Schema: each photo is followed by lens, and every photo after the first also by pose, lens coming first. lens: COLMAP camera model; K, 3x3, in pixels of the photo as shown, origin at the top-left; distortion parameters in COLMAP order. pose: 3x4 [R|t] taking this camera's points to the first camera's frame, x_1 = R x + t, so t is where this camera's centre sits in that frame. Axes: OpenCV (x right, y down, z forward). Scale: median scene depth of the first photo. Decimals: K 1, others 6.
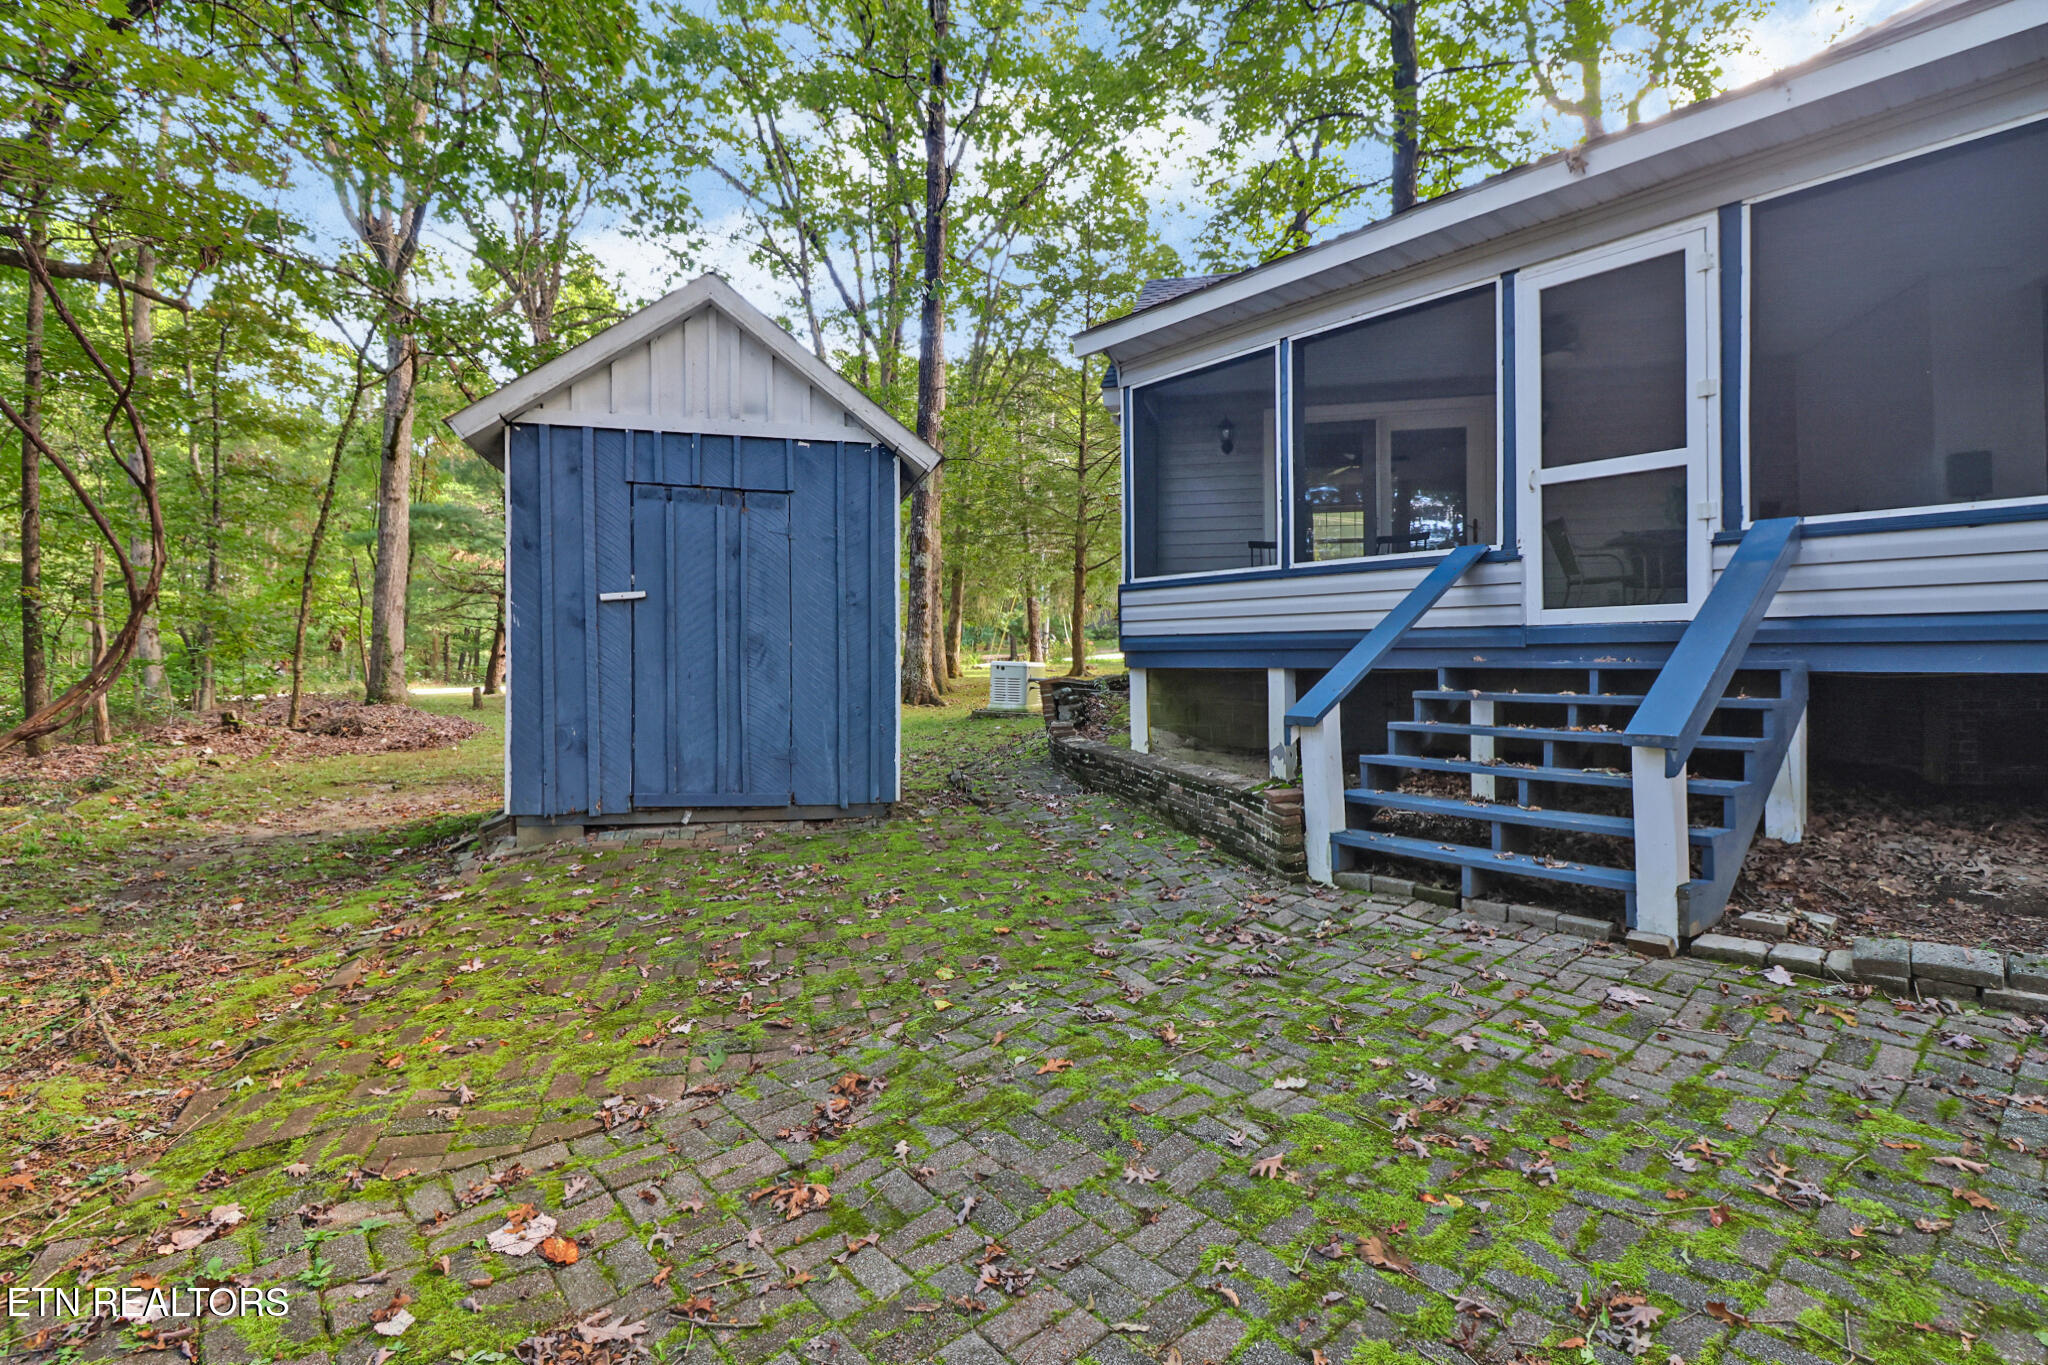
lens RADIAL K [[984.7, 0, 1024.0], [0, 984.7, 682.5], [0, 0, 1]] dist [-0.015088, -0.000438]
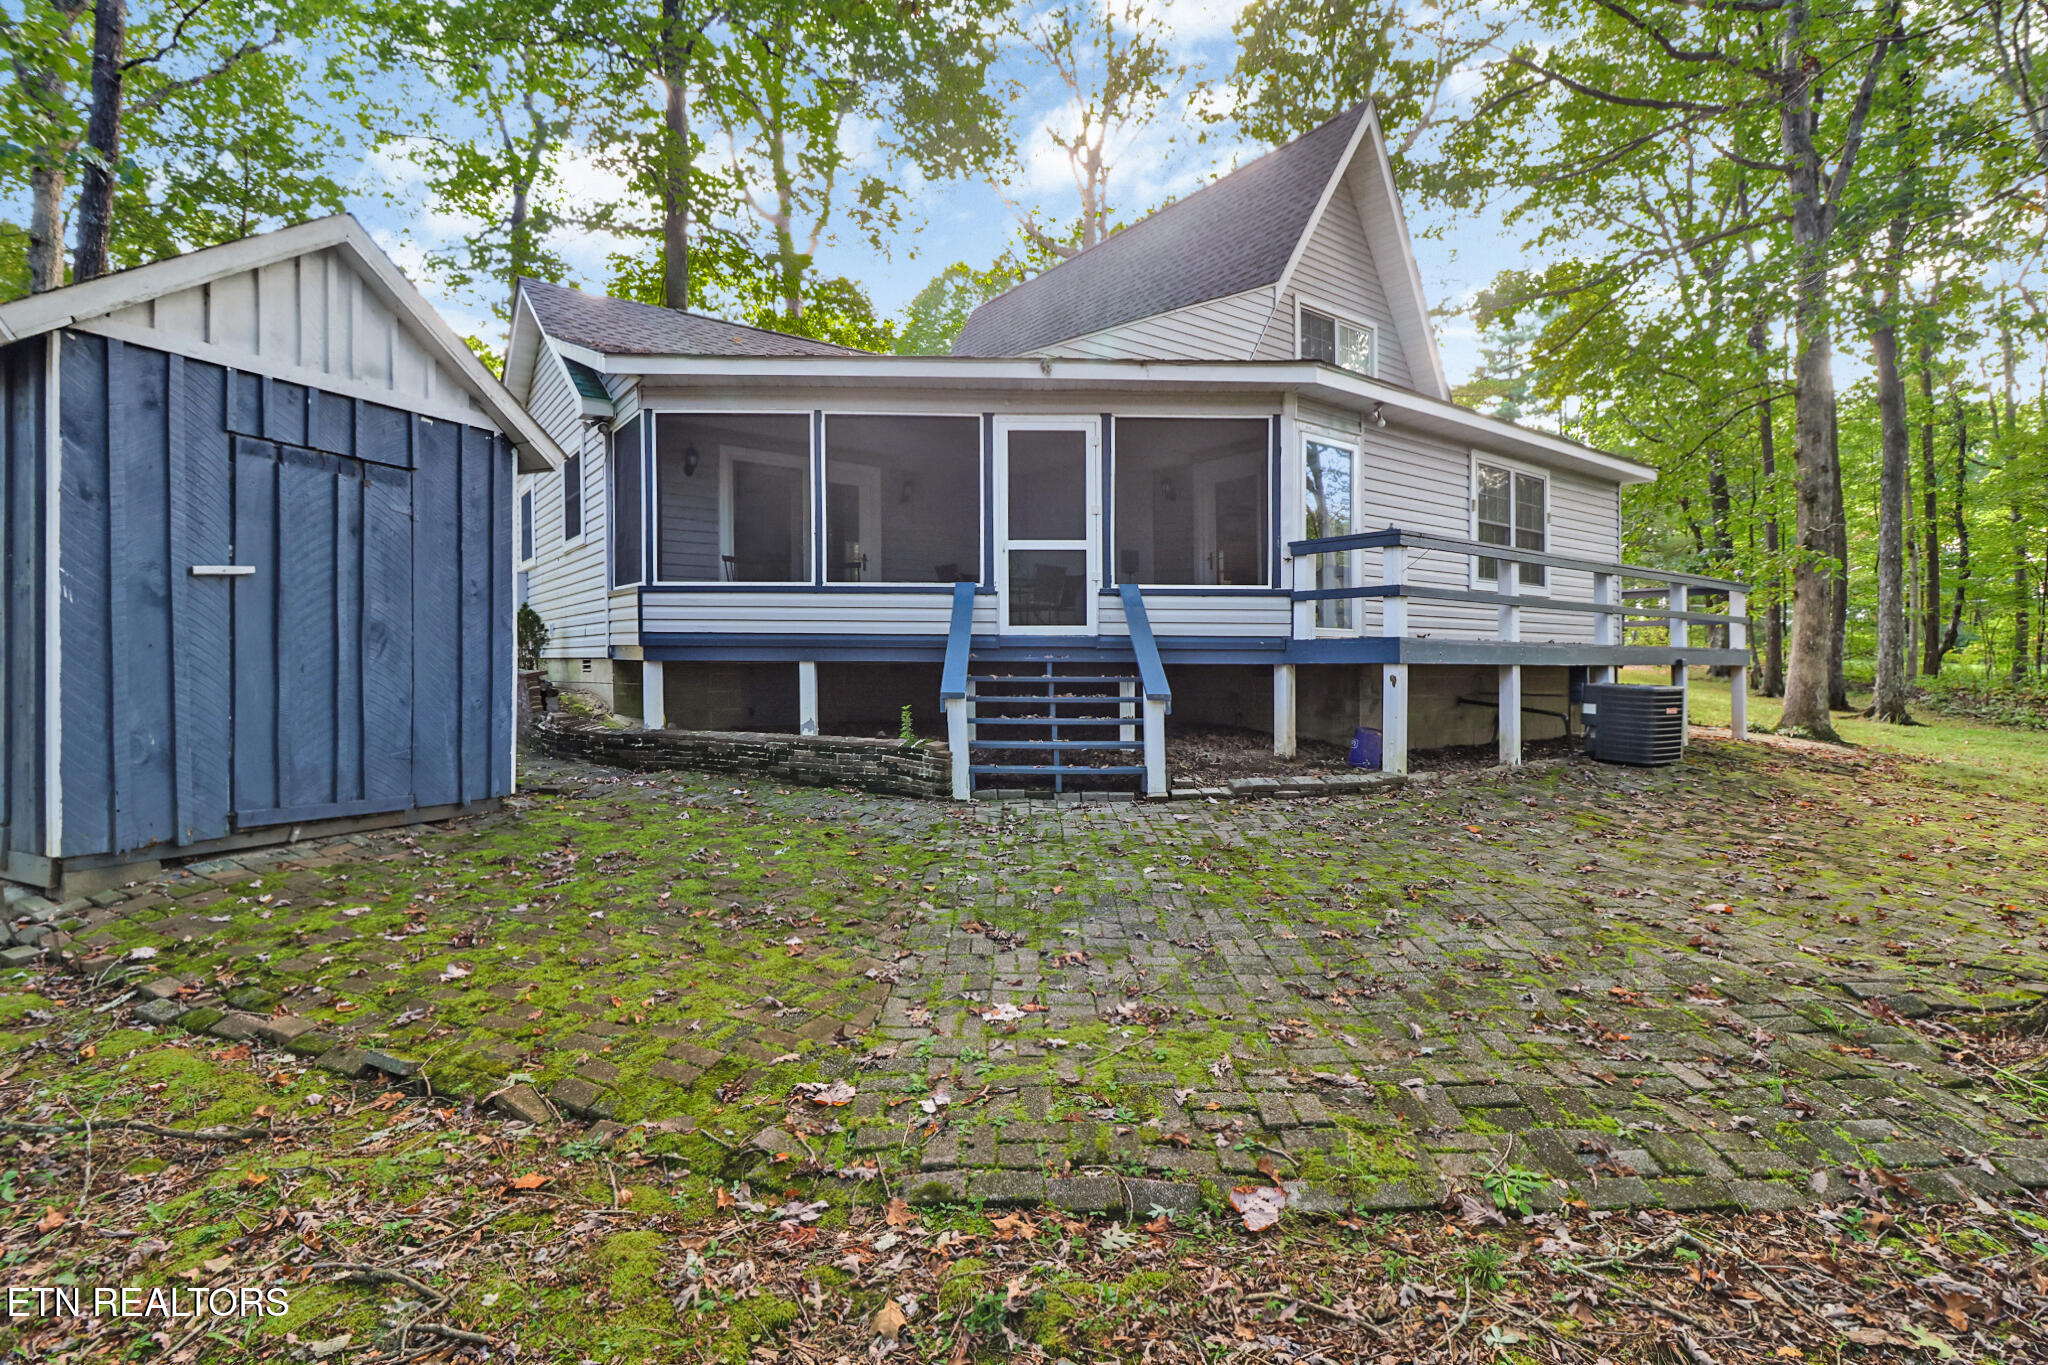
lens RADIAL K [[967.1, 0, 1027.1], [0, 967.1, 658.9], [0, 0, 1]] dist [-0.004267, -0.000916]
pose [[0.619290, 0.004913, 0.785147, -0.636893], [0.009798, 0.999854, -0.013985, 0.003212], [-0.785101, 0.016354, 0.619151, -0.018273]]
